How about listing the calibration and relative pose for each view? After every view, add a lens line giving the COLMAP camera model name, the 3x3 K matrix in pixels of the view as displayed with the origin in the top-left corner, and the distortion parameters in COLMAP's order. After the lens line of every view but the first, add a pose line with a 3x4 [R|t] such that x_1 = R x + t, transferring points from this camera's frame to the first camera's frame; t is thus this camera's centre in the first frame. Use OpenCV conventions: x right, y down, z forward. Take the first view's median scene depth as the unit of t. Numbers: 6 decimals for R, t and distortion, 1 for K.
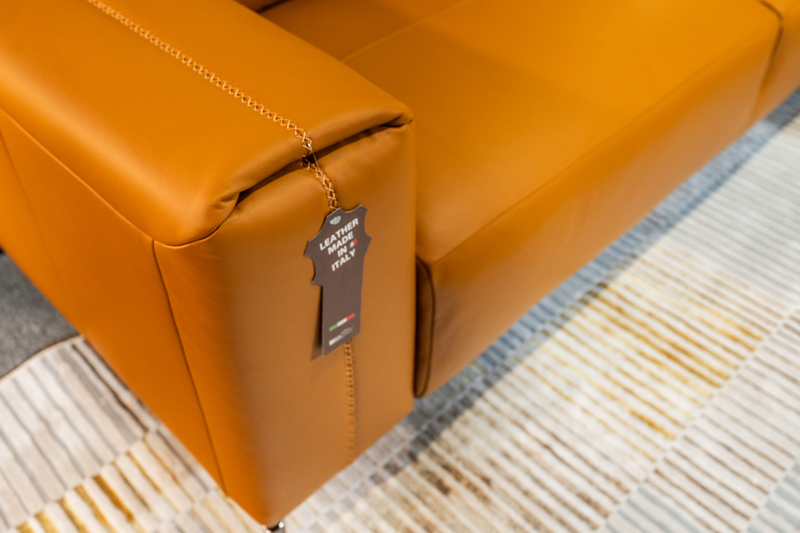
lens RADIAL K [[726.2, 0, 402.8], [0, 726.2, 263.9], [0, 0, 1]] dist [0.004263, 0.000000]
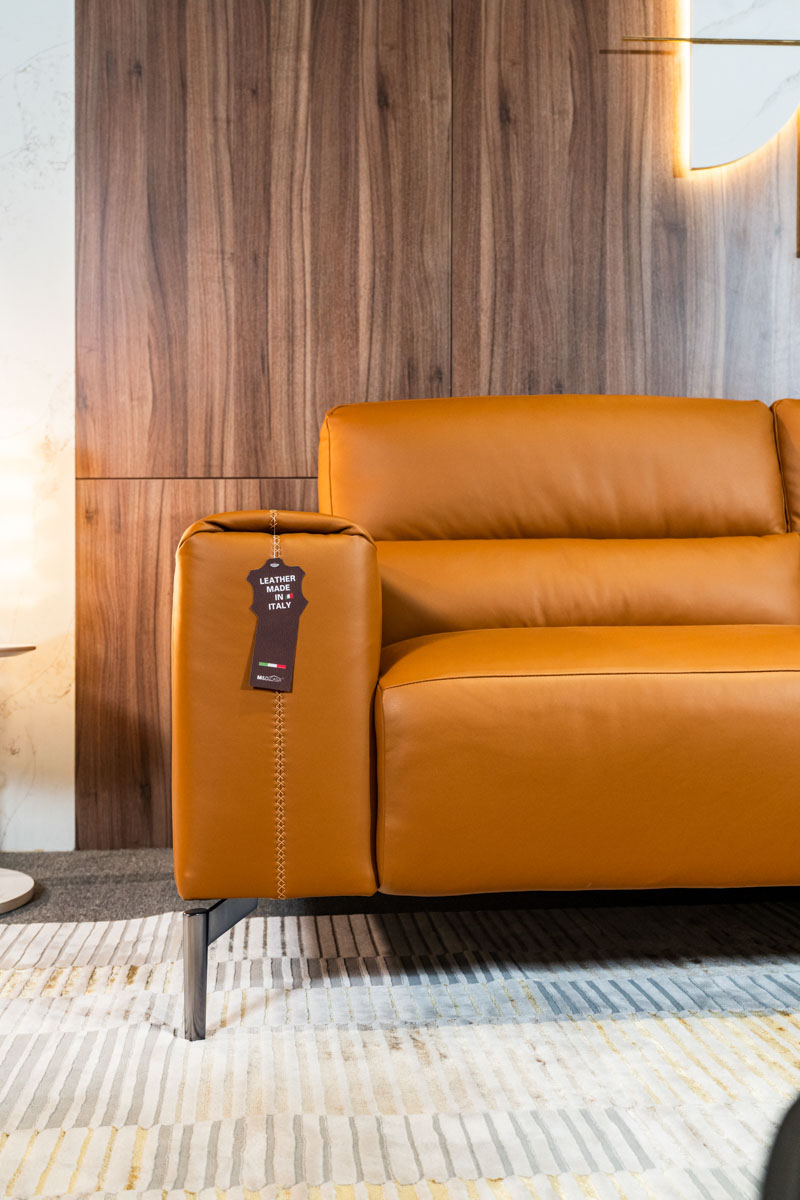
lens RADIAL K [[1148.9, 0, 327.6], [0, 1148.9, 618.7], [0, 0, 1]] dist [0.007307, 0.000000]
pose [[0.752263, -0.005524, -0.658840, 0.852180], [-0.449781, 0.726402, -0.519651, 0.661101], [0.481453, 0.687248, 0.543961, -0.080571]]
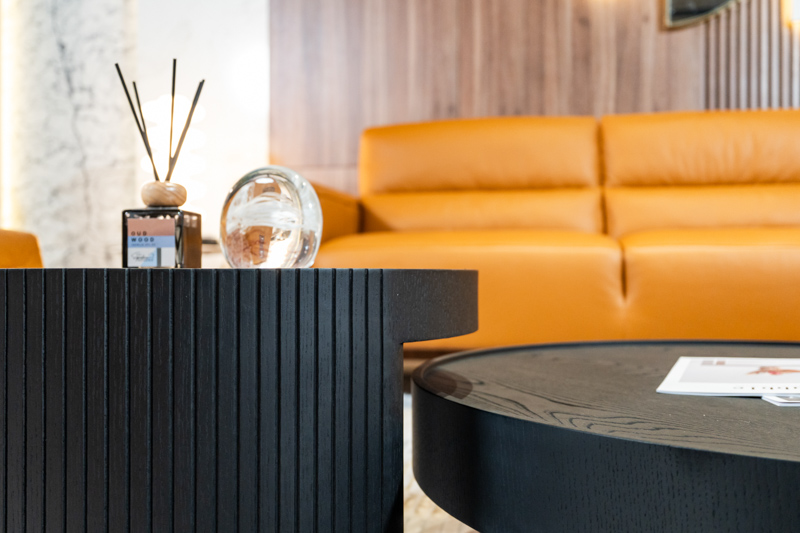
lens RADIAL K [[789.5, 0, 398.3], [0, 789.5, 266.2], [0, 0, 1]] dist [-0.001396, 0.000000]
pose [[0.585858, -0.009095, -0.810362, 1.793817], [-0.561835, 0.716074, -0.414221, 0.745868], [0.584047, 0.697965, 0.414408, 0.033354]]
